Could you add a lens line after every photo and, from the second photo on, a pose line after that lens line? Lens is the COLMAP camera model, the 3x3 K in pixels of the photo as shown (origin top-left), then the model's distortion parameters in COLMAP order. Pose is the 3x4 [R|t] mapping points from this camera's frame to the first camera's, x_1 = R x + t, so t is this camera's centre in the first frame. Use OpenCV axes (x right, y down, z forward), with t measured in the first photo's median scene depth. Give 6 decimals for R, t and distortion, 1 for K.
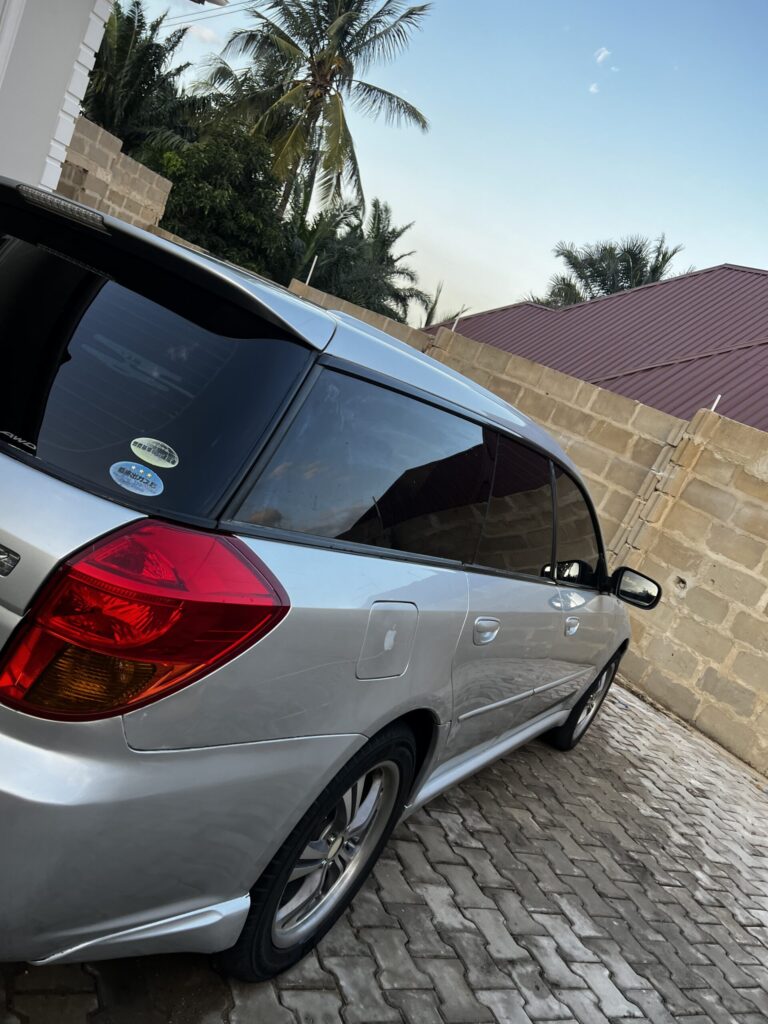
lens RADIAL K [[779.5, 0, 389.2], [0, 779.5, 514.0], [0, 0, 1]] dist [0.045837, -0.038031]
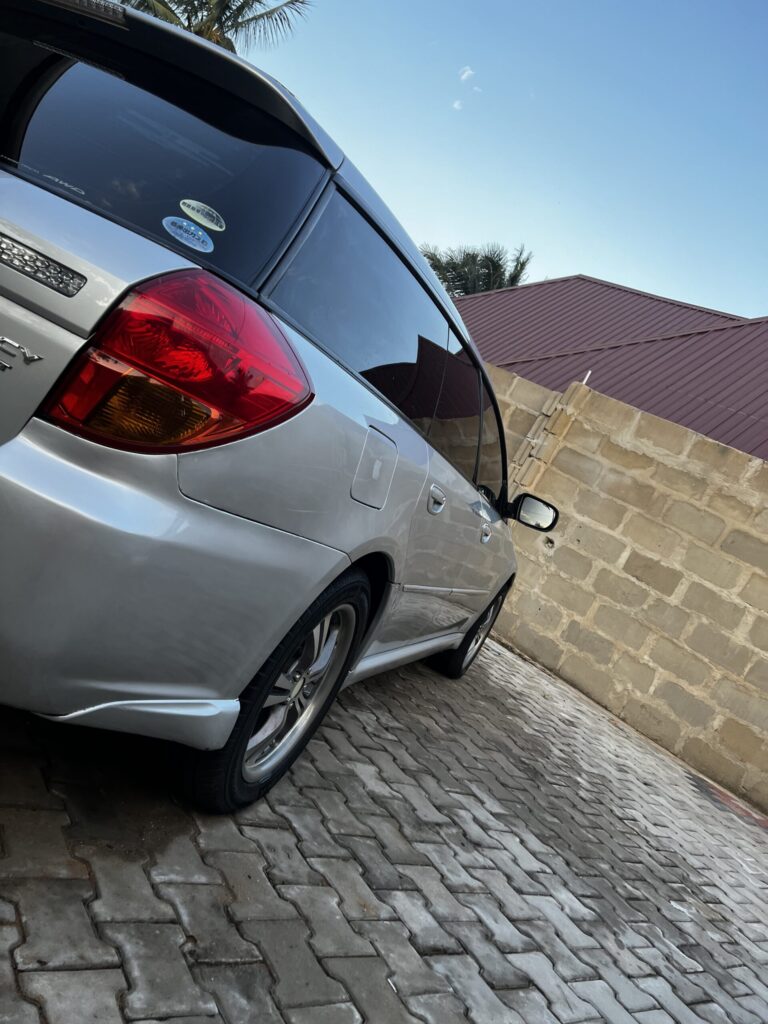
lens RADIAL K [[777.1, 0, 381.0], [0, 777.1, 506.5], [0, 0, 1]] dist [0.079966, -0.094720]
pose [[0.983251, 0.042427, 0.177248, -0.067099], [-0.041532, 0.999099, -0.008756, 0.084059], [-0.177460, 0.001248, 0.984127, -0.011692]]
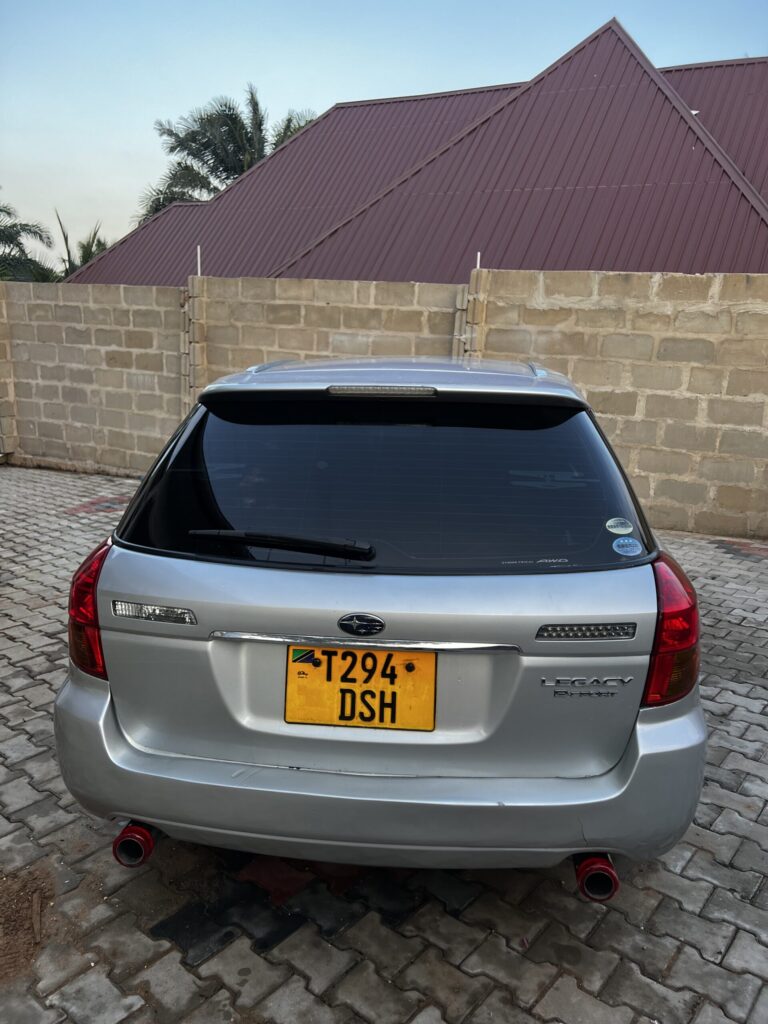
lens RADIAL K [[776.2, 0, 384.0], [0, 776.2, 512.0], [0, 0, 1]] dist [0.082482, -0.103033]
pose [[0.838628, -0.459094, 0.293147, -0.316308], [0.410777, 0.886470, 0.213148, -0.174292], [-0.357722, -0.058334, 0.932005, -0.072316]]
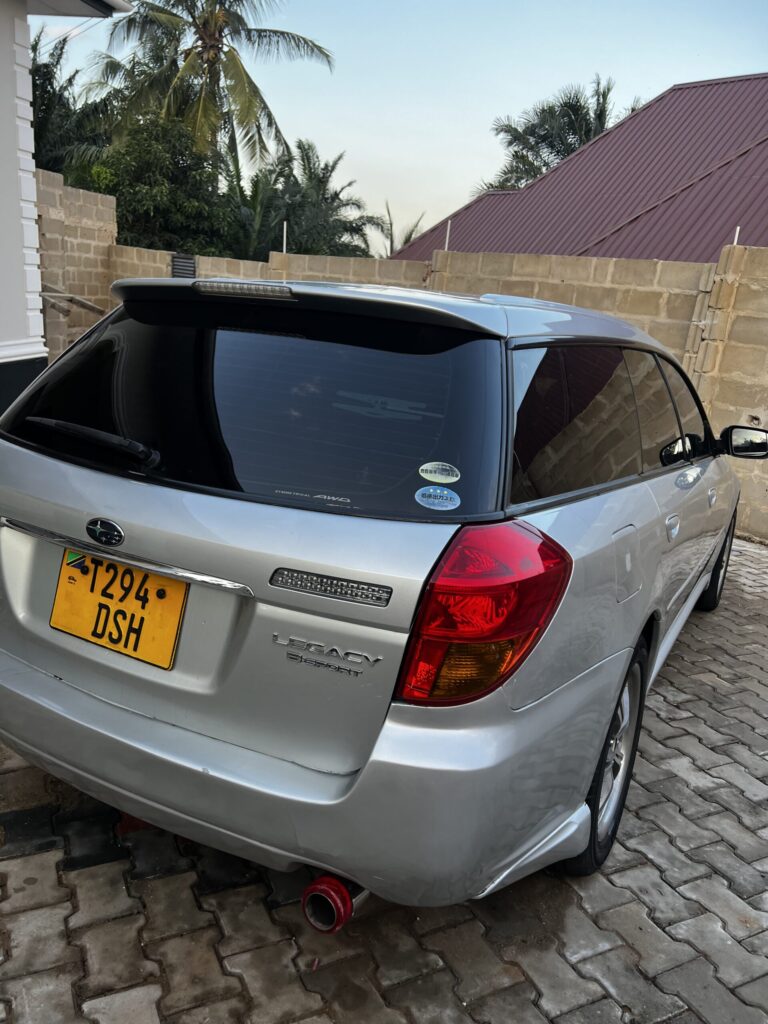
lens RADIAL K [[777.1, 0, 381.0], [0, 777.1, 506.5], [0, 0, 1]] dist [0.079966, -0.094720]
pose [[0.948271, -0.312876, -0.053756, -0.095134], [0.316020, 0.946450, 0.066062, -0.038450], [0.030208, -0.079632, 0.996366, -0.050829]]
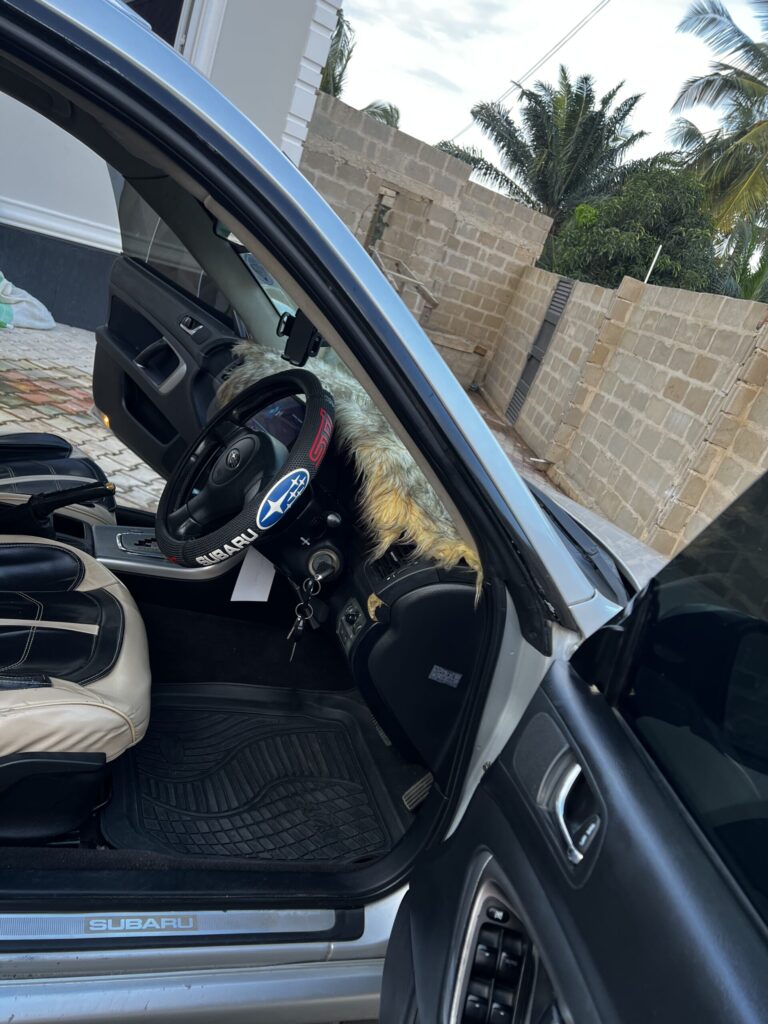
lens RADIAL K [[776.2, 0, 384.0], [0, 776.2, 512.0], [0, 0, 1]] dist [0.082482, -0.103033]
pose [[0.827348, 0.051434, -0.559330, 0.346199], [-0.118605, 0.989343, -0.084461, 0.081796], [0.549025, 0.136218, 0.824631, 0.635231]]
